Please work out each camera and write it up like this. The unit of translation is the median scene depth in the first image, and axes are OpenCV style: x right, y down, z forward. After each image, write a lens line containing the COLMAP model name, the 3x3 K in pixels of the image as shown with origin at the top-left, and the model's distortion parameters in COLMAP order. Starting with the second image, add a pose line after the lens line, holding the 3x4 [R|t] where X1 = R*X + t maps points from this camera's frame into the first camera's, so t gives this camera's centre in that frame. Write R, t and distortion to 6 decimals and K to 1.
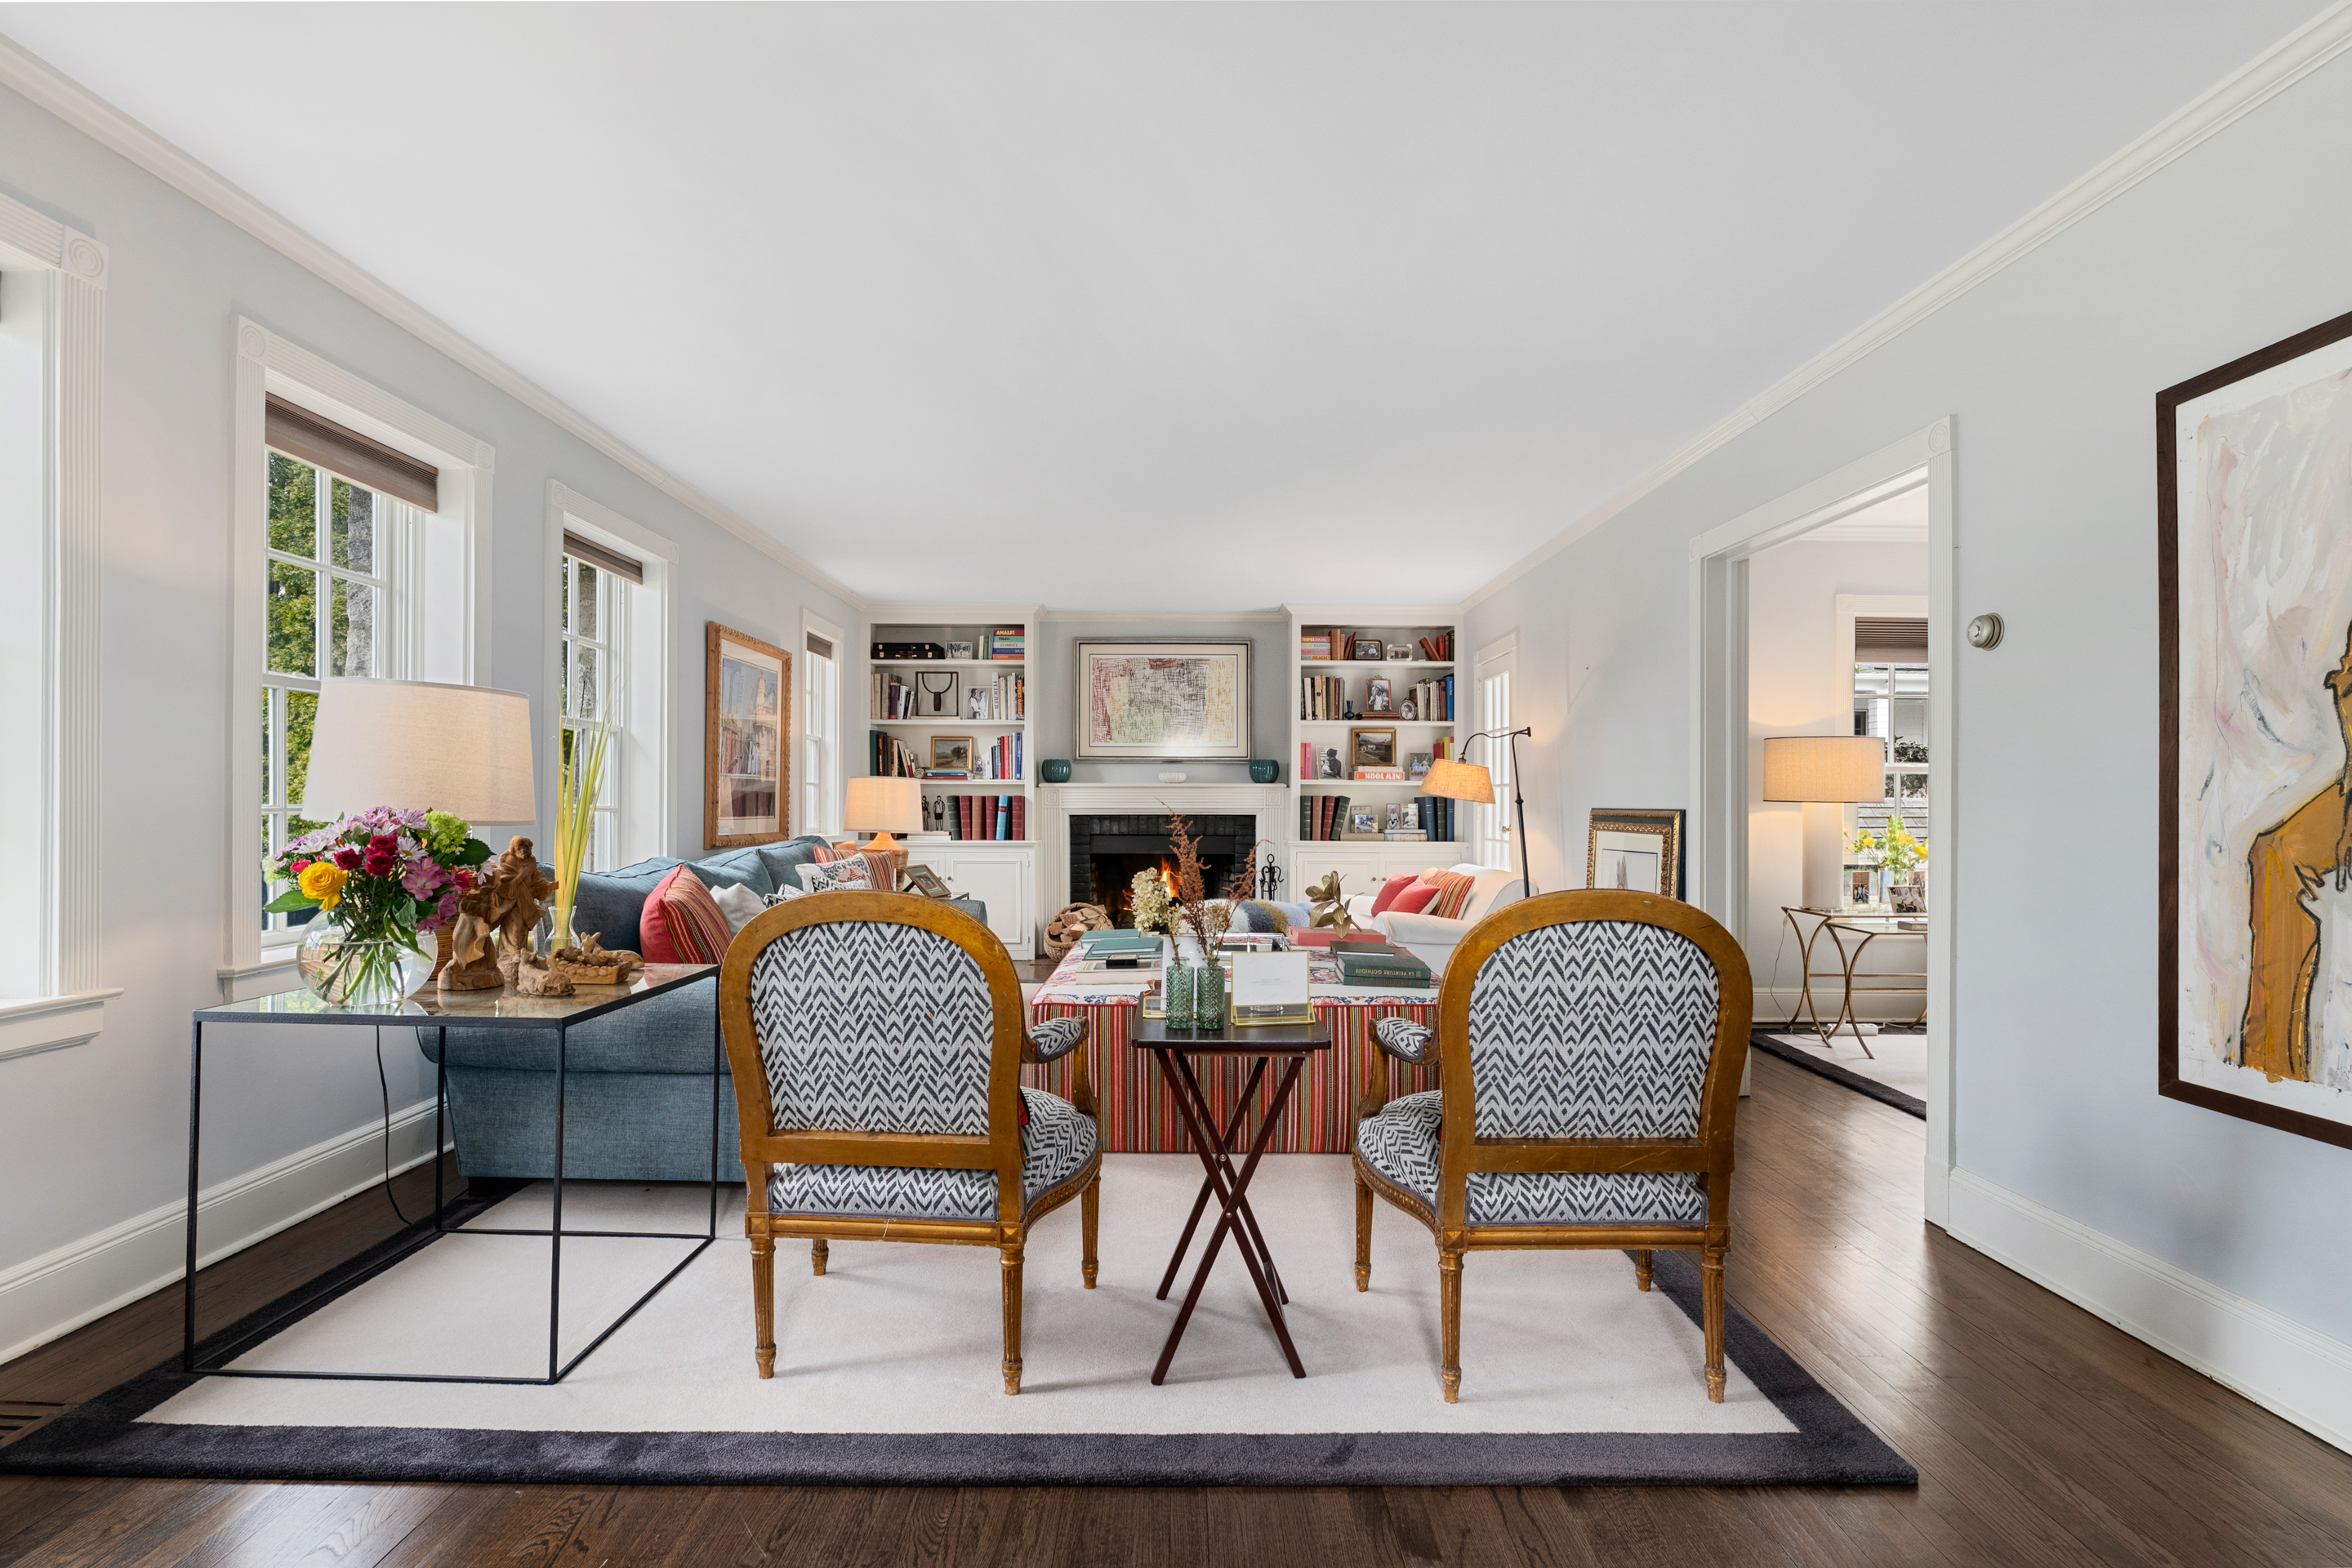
lens RADIAL K [[1111.2, 0, 1171.5], [0, 1111.2, 805.2], [0, 0, 1]] dist [-0.006131, -0.001197]
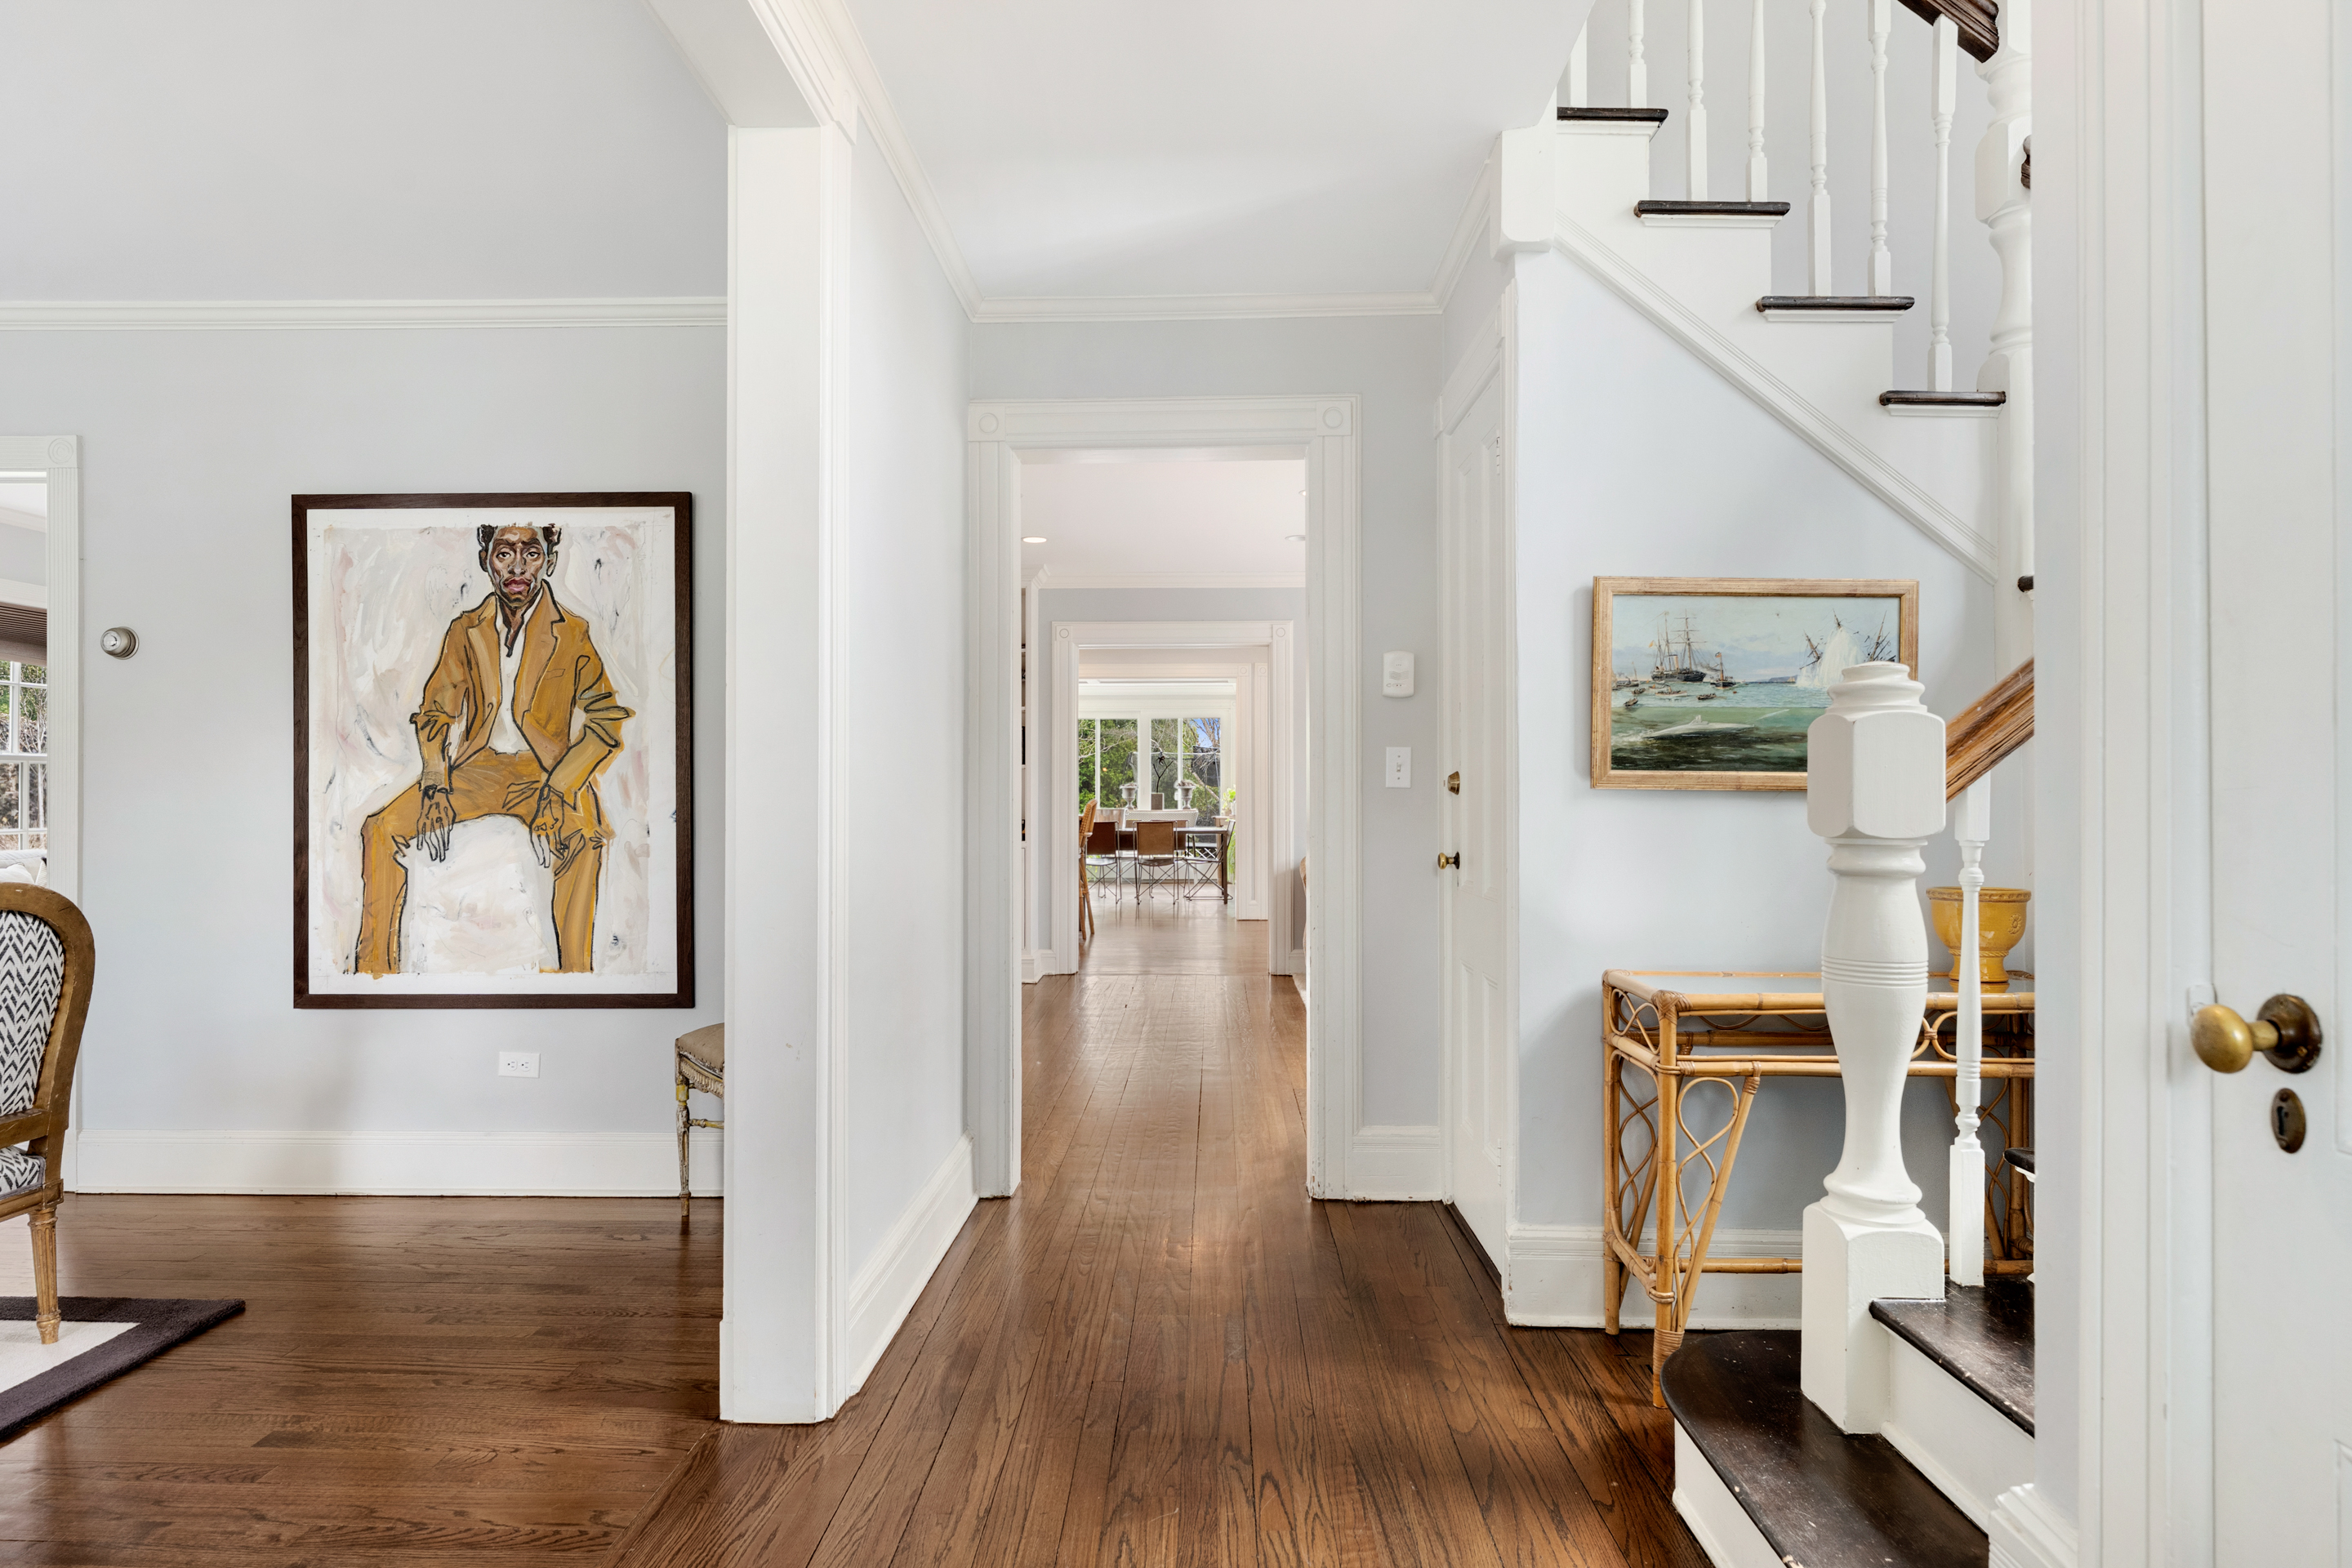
lens RADIAL K [[1279.5, 0, 1178.4], [0, 1279.5, 786.3], [0, 0, 1]] dist [-0.001634, -0.000234]
pose [[0.019618, 0.002389, 0.999805, -0.722537], [0.001579, 0.999996, -0.002421, -0.008301], [-0.999806, 0.001627, 0.019614, -0.136195]]
